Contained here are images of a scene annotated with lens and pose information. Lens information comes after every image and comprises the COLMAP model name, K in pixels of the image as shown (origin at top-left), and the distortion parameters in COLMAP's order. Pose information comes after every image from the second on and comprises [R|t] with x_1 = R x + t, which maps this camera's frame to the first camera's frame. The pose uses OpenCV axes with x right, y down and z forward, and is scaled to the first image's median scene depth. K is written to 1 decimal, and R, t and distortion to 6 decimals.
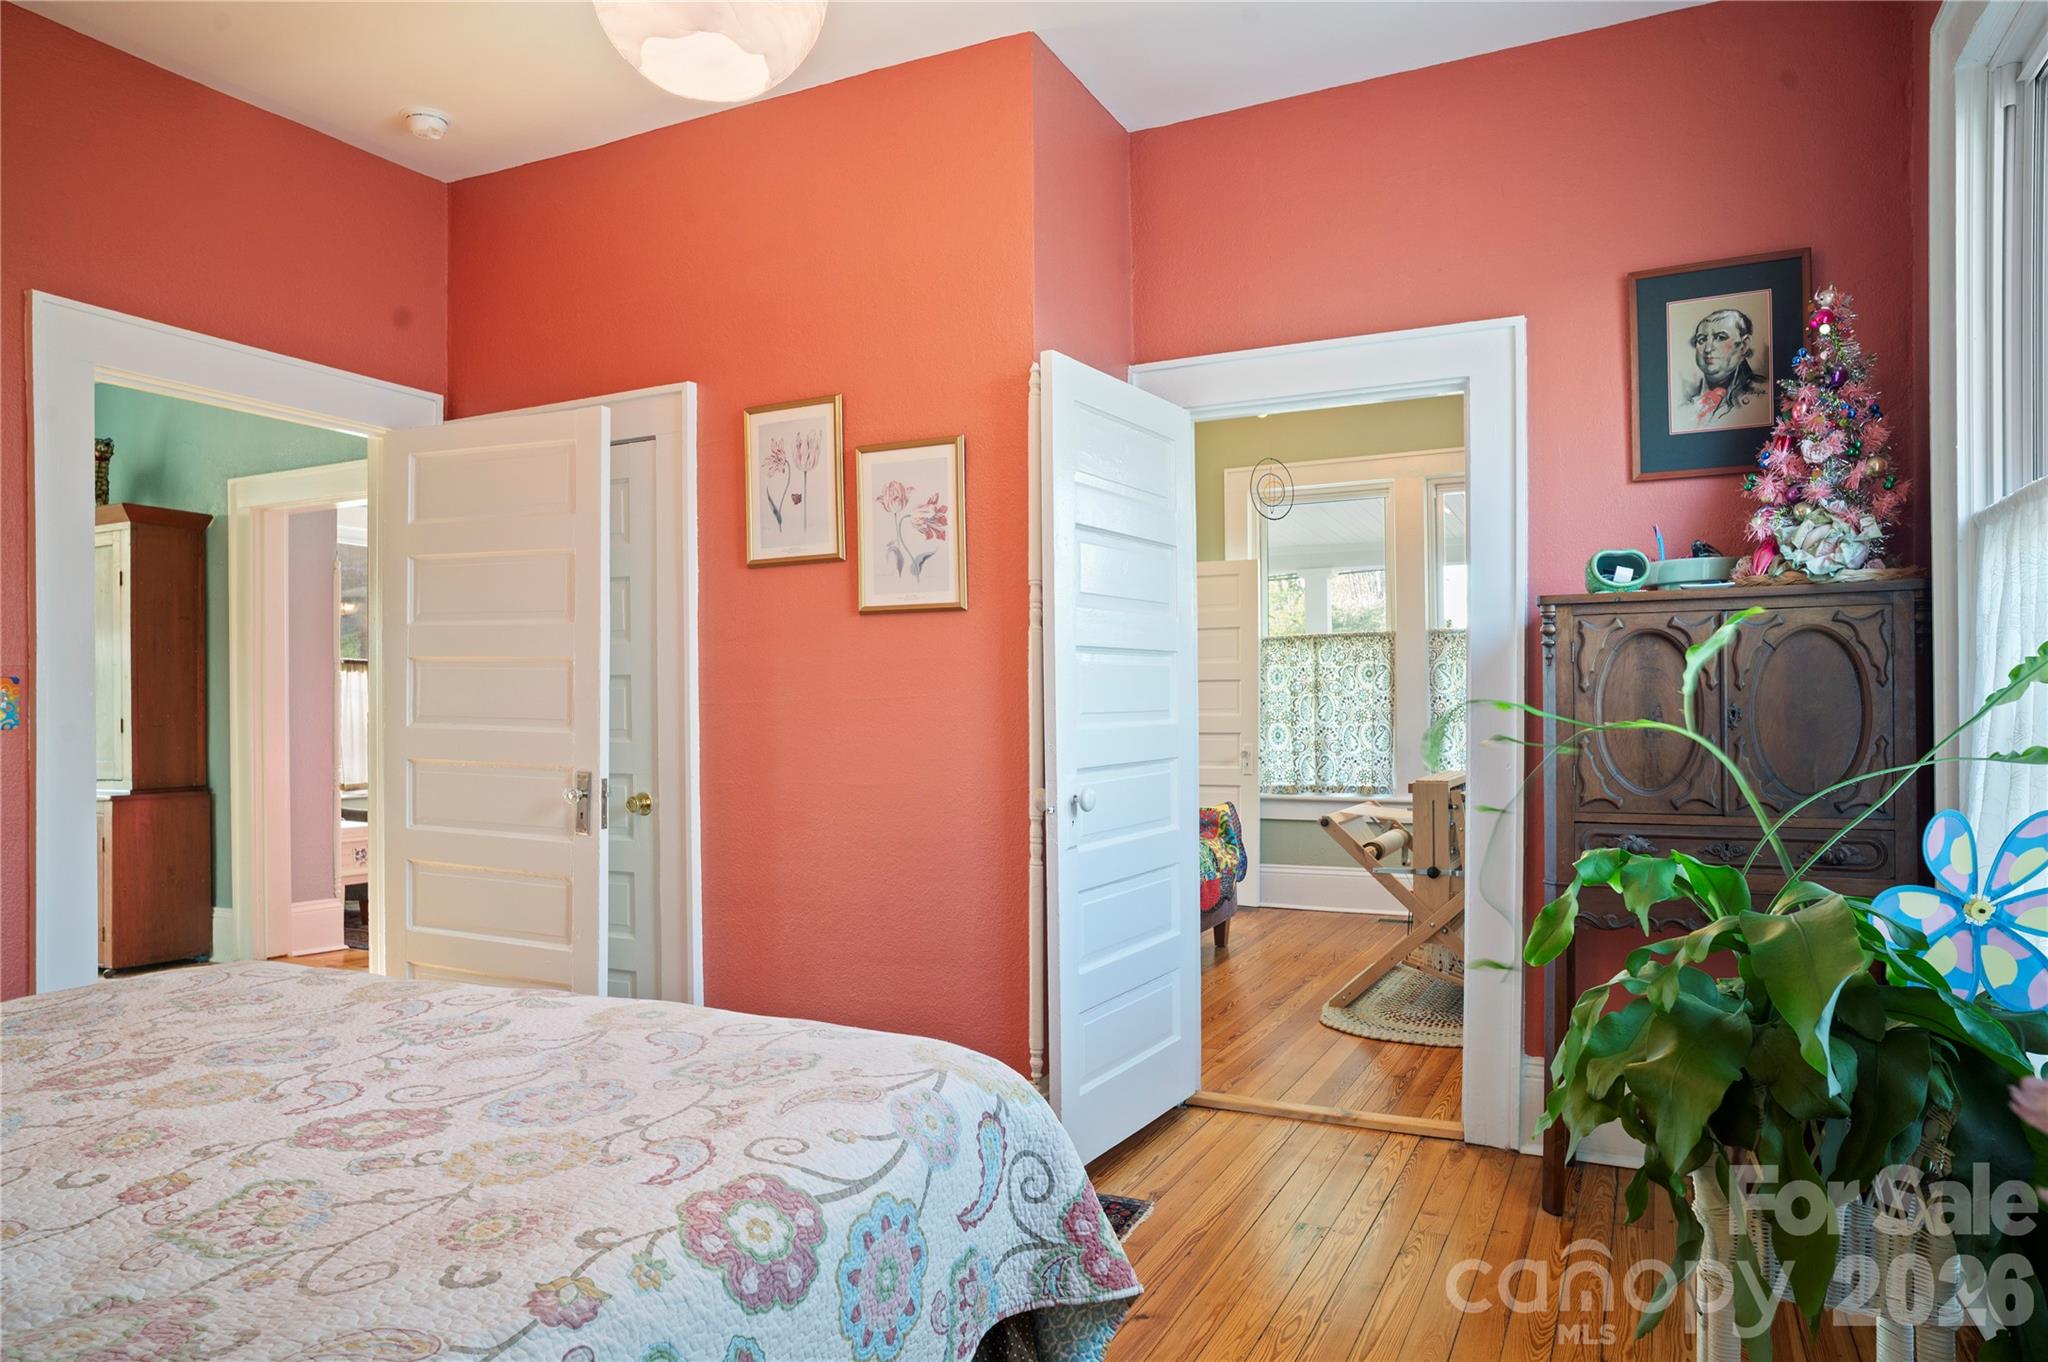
lens RADIAL K [[1249.8, 0, 1070.5], [0, 1249.8, 699.4], [0, 0, 1]] dist [-0.052647, 0.024691]
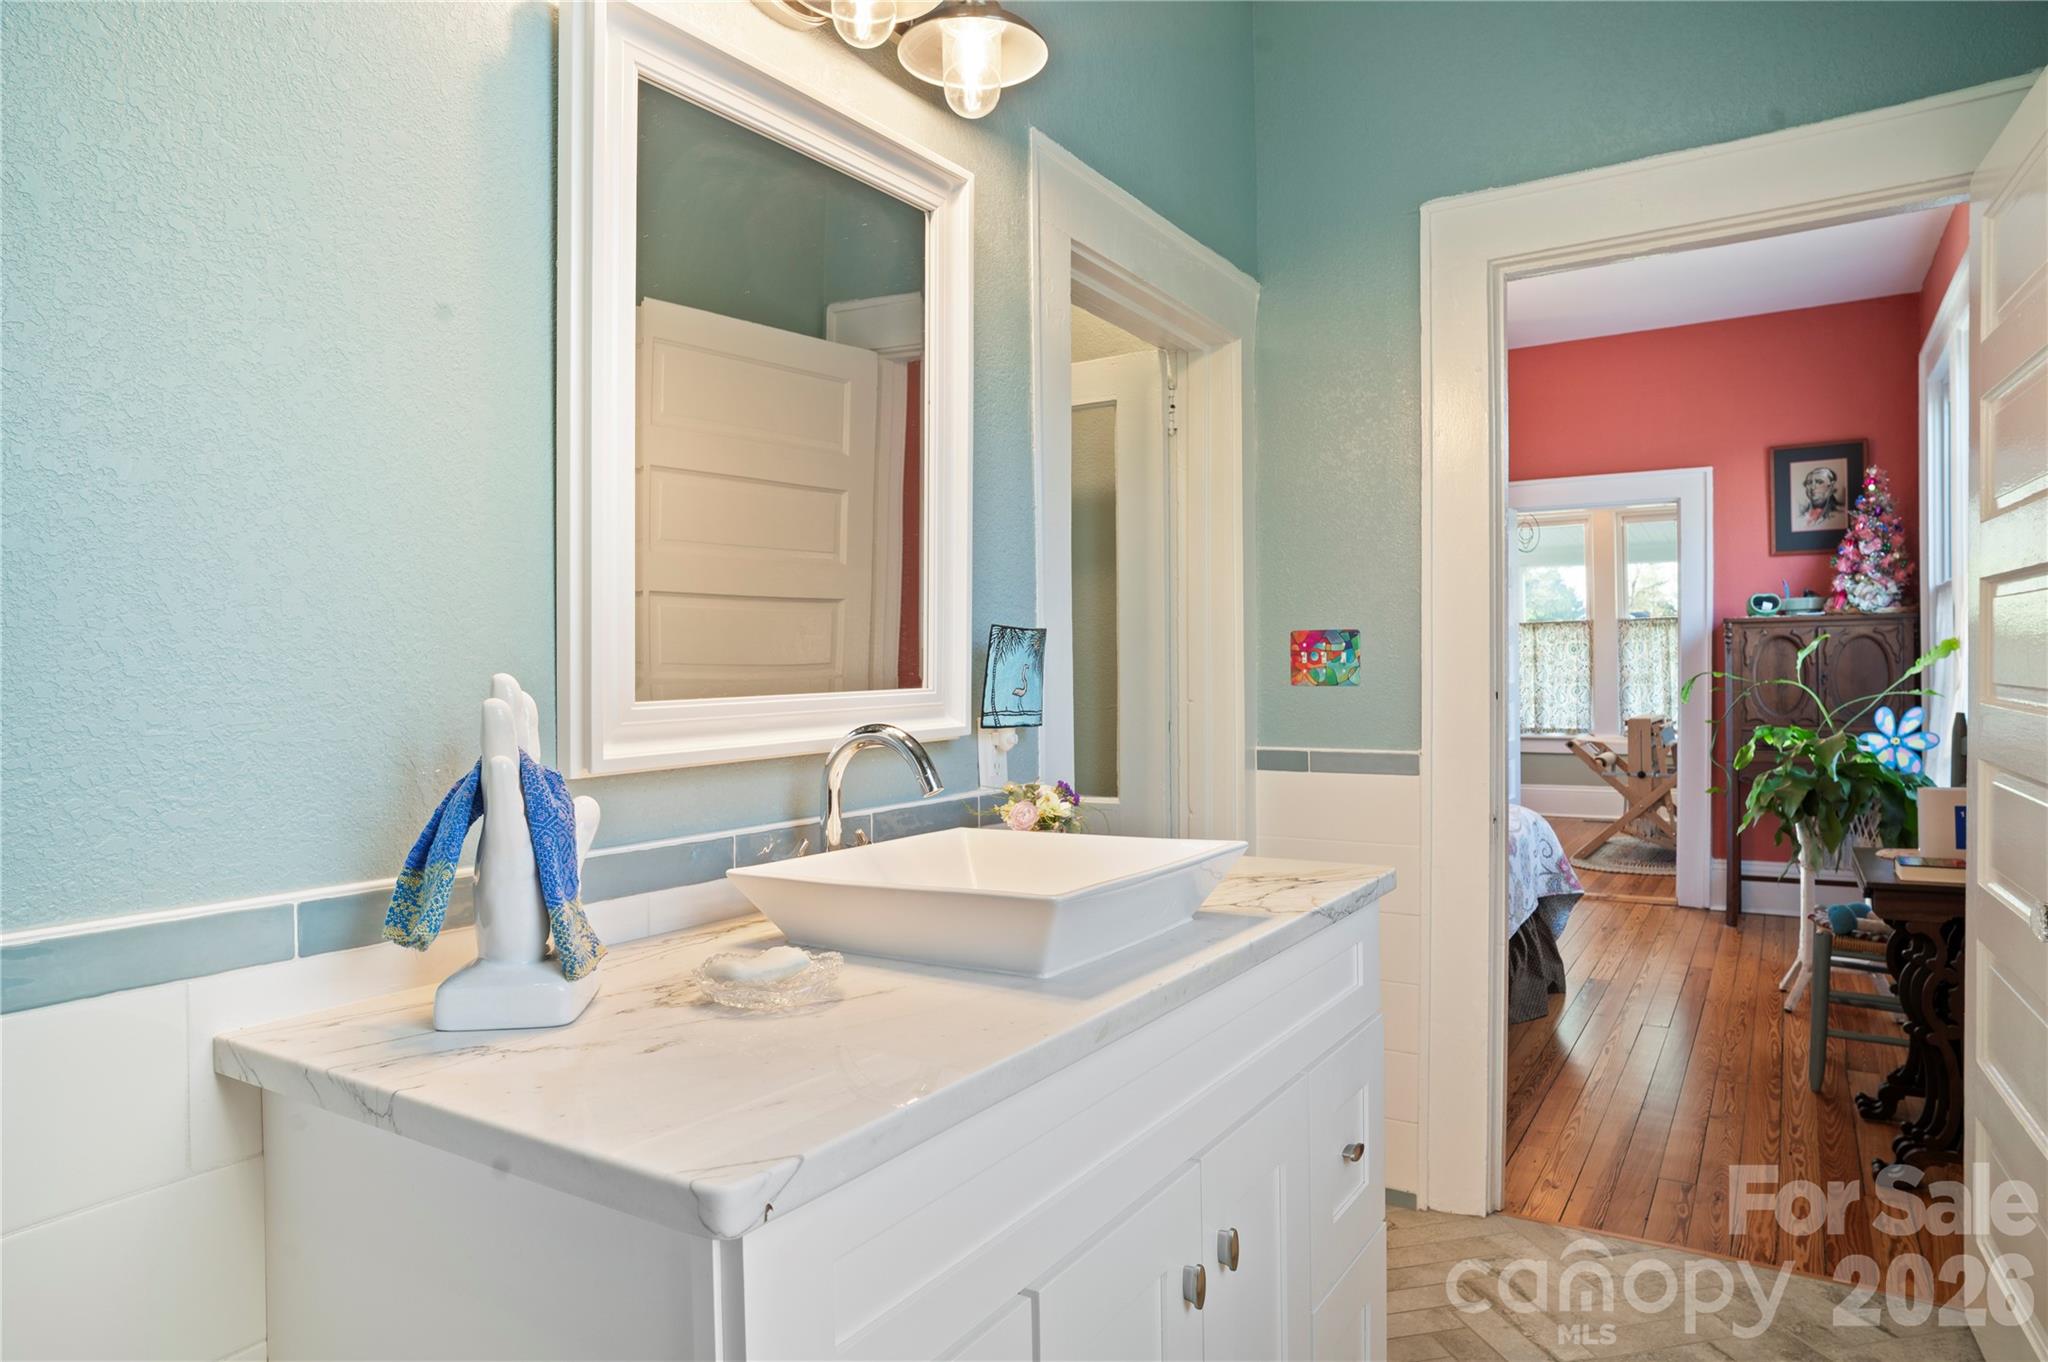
lens RADIAL K [[1249.8, 0, 1035.3], [0, 1249.8, 669.6], [0, 0, 1]] dist [-0.052647, 0.024691]
pose [[0.994419, -0.003872, -0.105433, -0.547096], [0.004286, 0.999984, 0.003702, -0.013234], [0.105417, -0.004133, 0.994419, -1.159576]]
